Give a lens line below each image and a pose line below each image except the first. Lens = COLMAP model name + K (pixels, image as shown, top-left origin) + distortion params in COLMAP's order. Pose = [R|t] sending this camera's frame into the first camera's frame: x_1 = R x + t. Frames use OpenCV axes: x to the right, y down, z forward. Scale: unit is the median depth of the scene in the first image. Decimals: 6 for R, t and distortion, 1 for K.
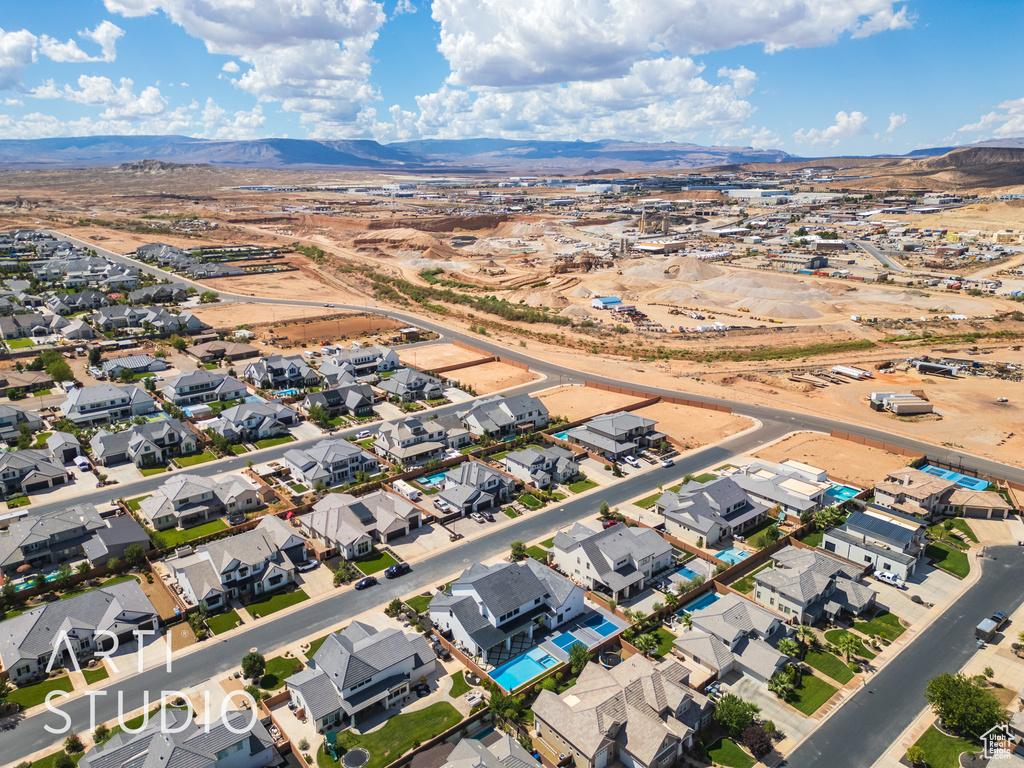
lens RADIAL K [[721.5, 0, 512.3], [0, 721.5, 378.6], [0, 0, 1]] dist [0.076451, -0.074388]
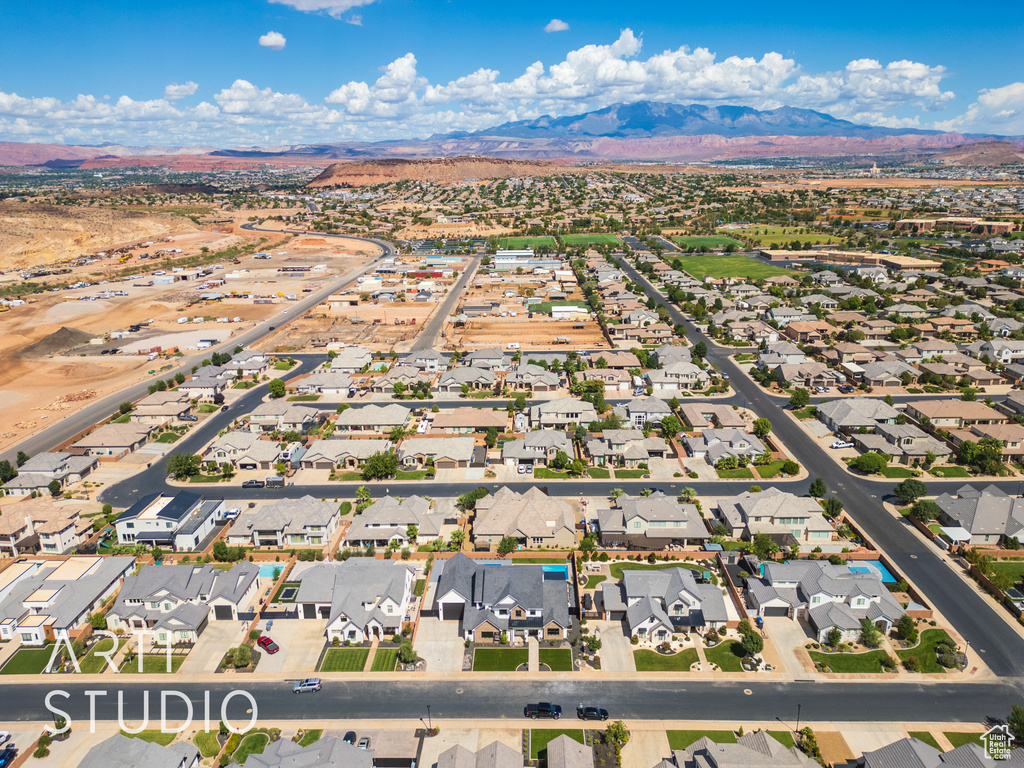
lens RADIAL K [[721.5, 0, 512.3], [0, 721.5, 378.6], [0, 0, 1]] dist [0.076451, -0.074388]
pose [[-0.747671, -0.173539, 0.640993, -0.411055], [0.202706, 0.859541, 0.469148, -0.285384], [-0.632375, 0.480702, -0.607476, 0.980276]]
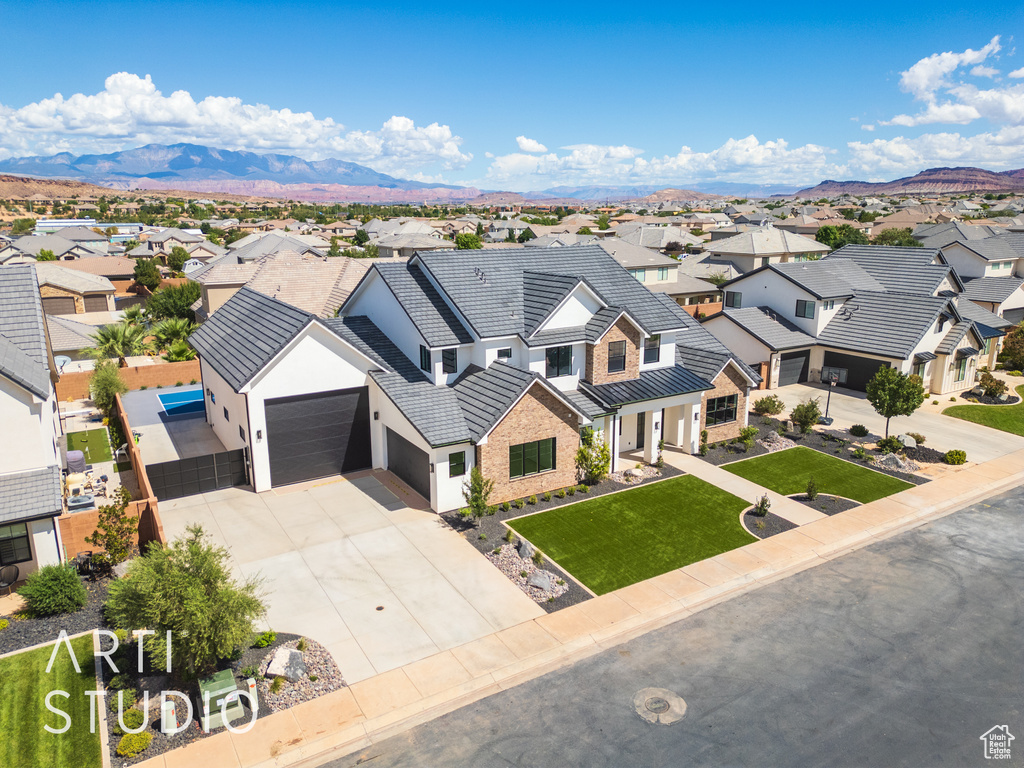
lens RADIAL K [[721.5, 0, 512.3], [0, 721.5, 378.6], [0, 0, 1]] dist [0.076451, -0.074388]
pose [[-0.988207, -0.025135, 0.151047, -0.044176], [0.052535, 0.870910, 0.488626, 0.116540], [-0.143830, 0.490799, -0.859319, 0.831026]]
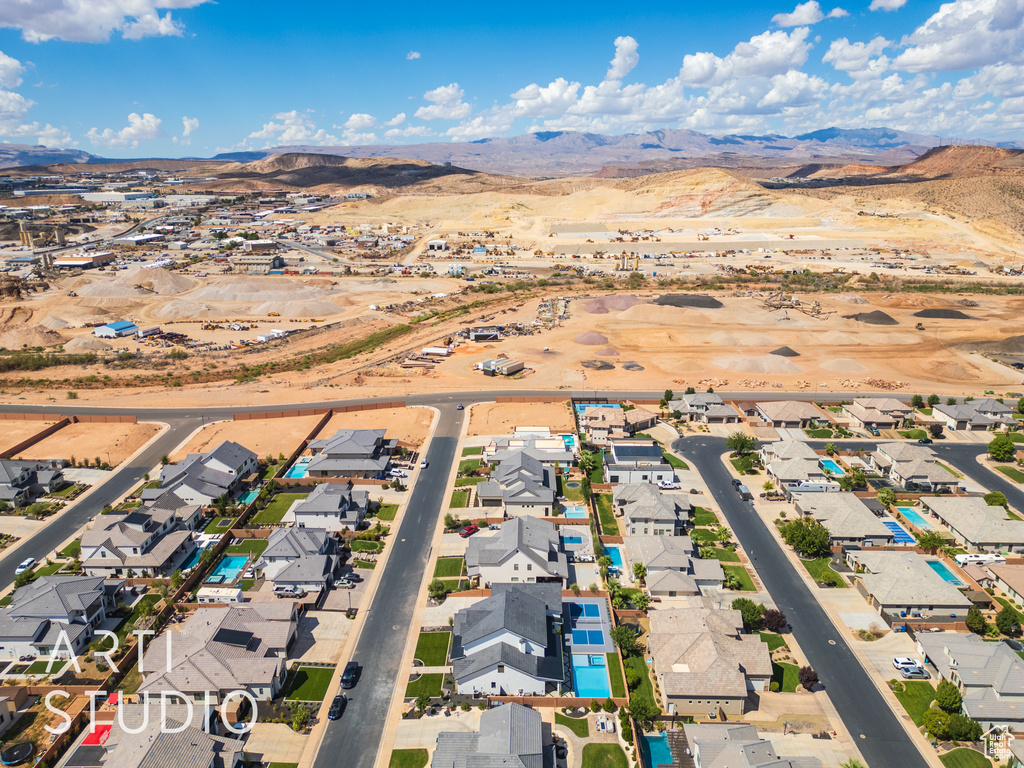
lens RADIAL K [[721.5, 0, 512.3], [0, 721.5, 378.6], [0, 0, 1]] dist [0.076451, -0.074388]
pose [[0.658373, -0.210798, 0.722571, -0.410913], [0.212968, 0.972925, 0.089788, -0.063118], [-0.721935, 0.094771, 0.685440, 0.220653]]
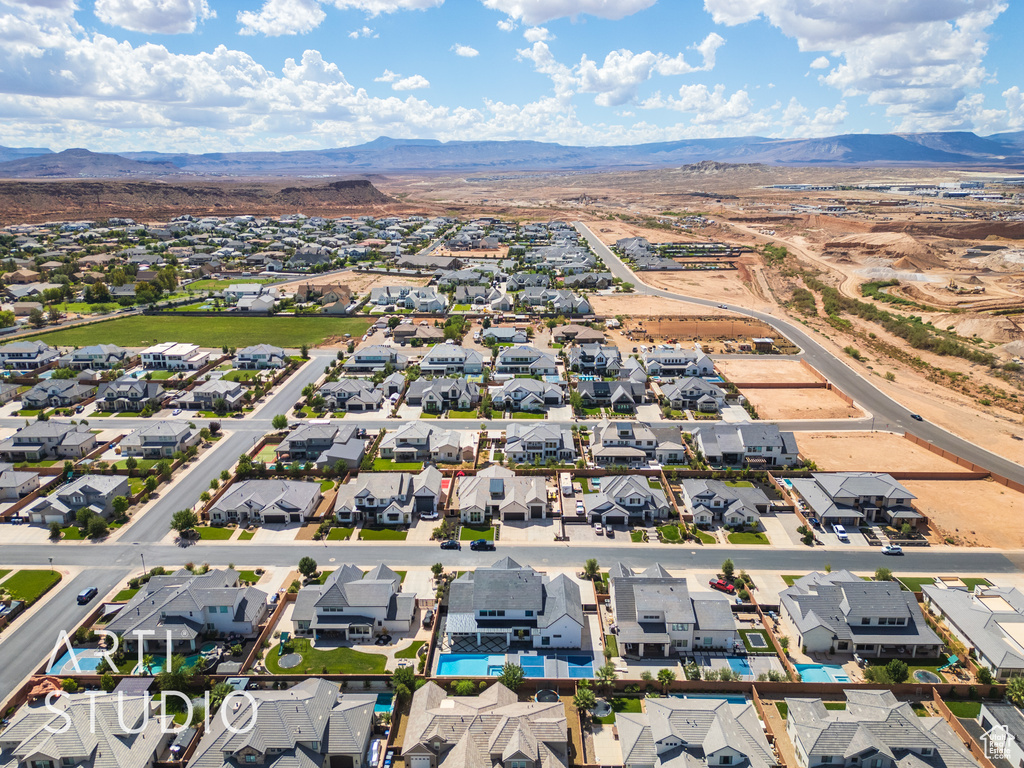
lens RADIAL K [[721.5, 0, 512.3], [0, 721.5, 378.6], [0, 0, 1]] dist [0.076451, -0.074388]
pose [[0.753171, 0.178969, -0.633012, 0.379442], [-0.177679, 0.981860, 0.066192, -0.041840], [0.633375, 0.062619, 0.771307, 0.140992]]
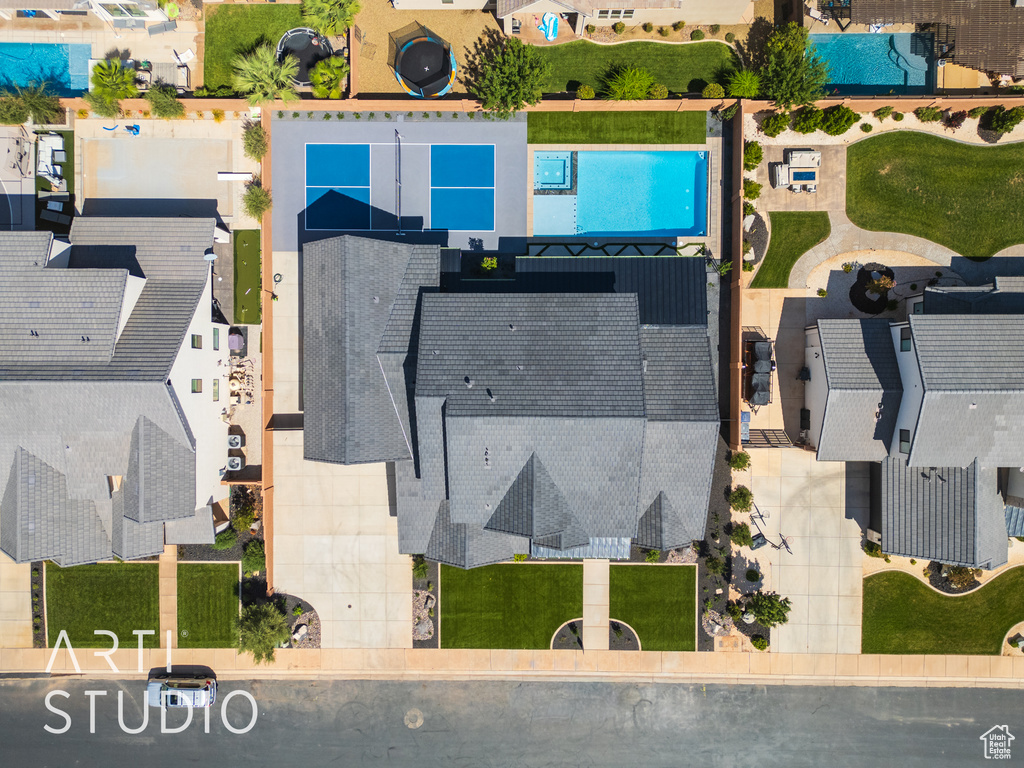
lens RADIAL K [[721.5, 0, 512.3], [0, 721.5, 378.6], [0, 0, 1]] dist [0.076451, -0.074388]
pose [[-0.764241, -0.644868, 0.009007, -0.004472], [0.193368, -0.215794, 0.957101, -0.004020], [-0.615260, 0.733198, 0.289615, 0.602807]]
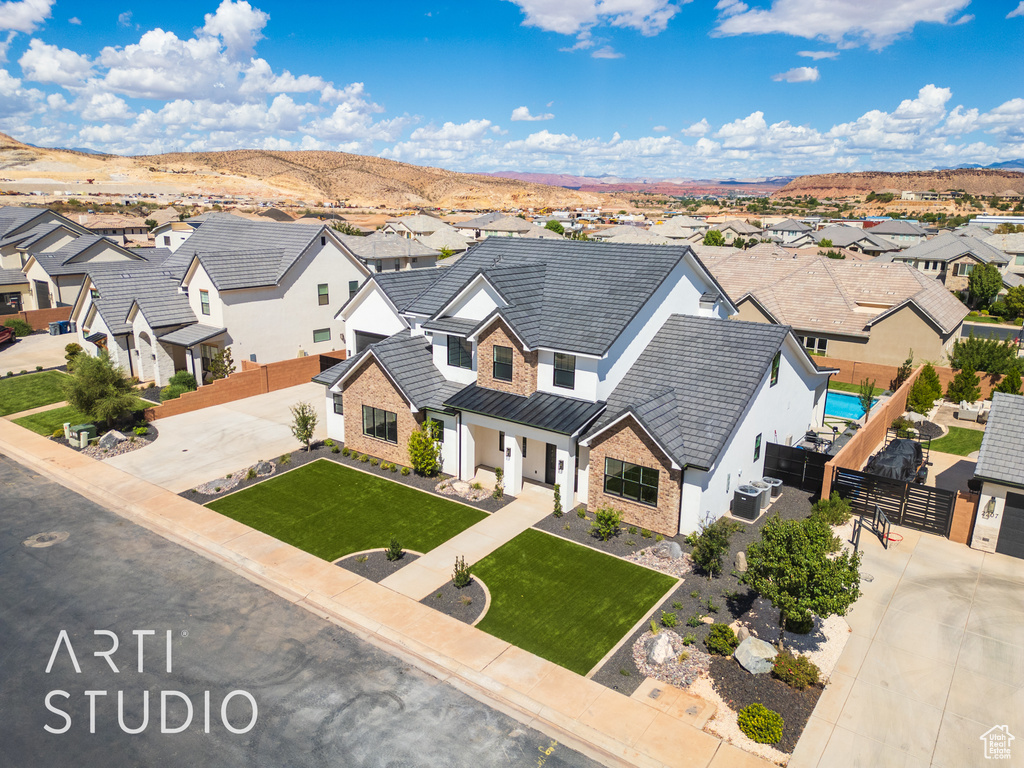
lens RADIAL K [[721.5, 0, 512.3], [0, 721.5, 378.6], [0, 0, 1]] dist [0.076451, -0.074388]
pose [[-0.235703, -0.237265, 0.942417, -0.177619], [0.253024, 0.921312, 0.295234, 0.152395], [-0.938309, 0.308042, -0.157122, 0.710505]]
